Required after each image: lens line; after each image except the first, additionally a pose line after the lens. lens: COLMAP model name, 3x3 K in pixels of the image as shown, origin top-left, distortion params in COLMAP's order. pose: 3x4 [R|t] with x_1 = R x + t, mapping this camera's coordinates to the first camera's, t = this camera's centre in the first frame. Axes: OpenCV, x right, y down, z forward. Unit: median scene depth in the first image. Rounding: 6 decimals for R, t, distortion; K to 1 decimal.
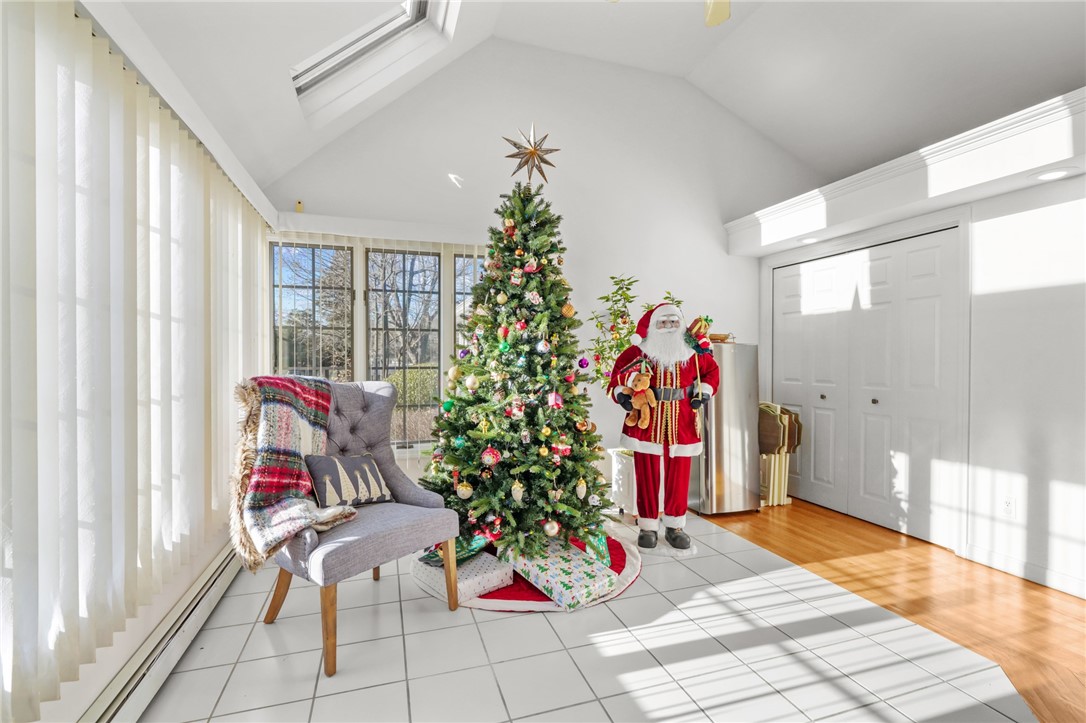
lens RADIAL K [[502.7, 0, 543.1], [0, 502.7, 359.3], [0, 0, 1]] dist [0.000552, -0.000776]
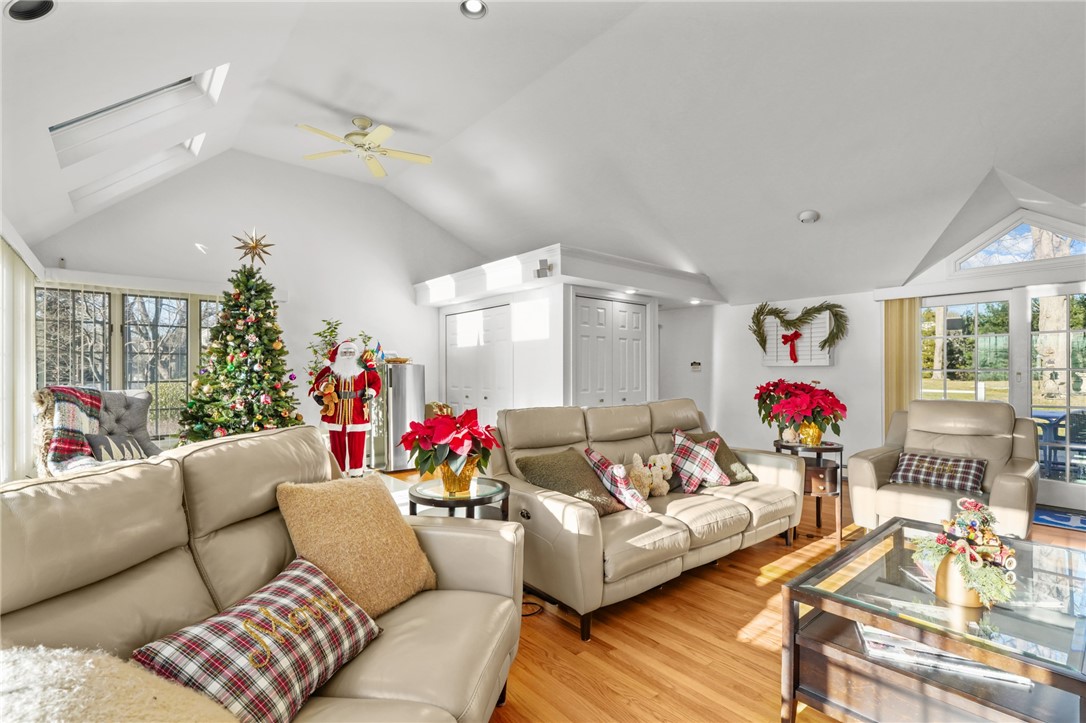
lens RADIAL K [[502.7, 0, 541.5], [0, 502.7, 369.8], [0, 0, 1]] dist [0.000552, -0.000776]
pose [[0.924936, -0.001025, 0.380121, 0.225397], [0.003614, 0.999975, -0.006097, -0.003256], [-0.380106, 0.007013, 0.924916, -0.865214]]
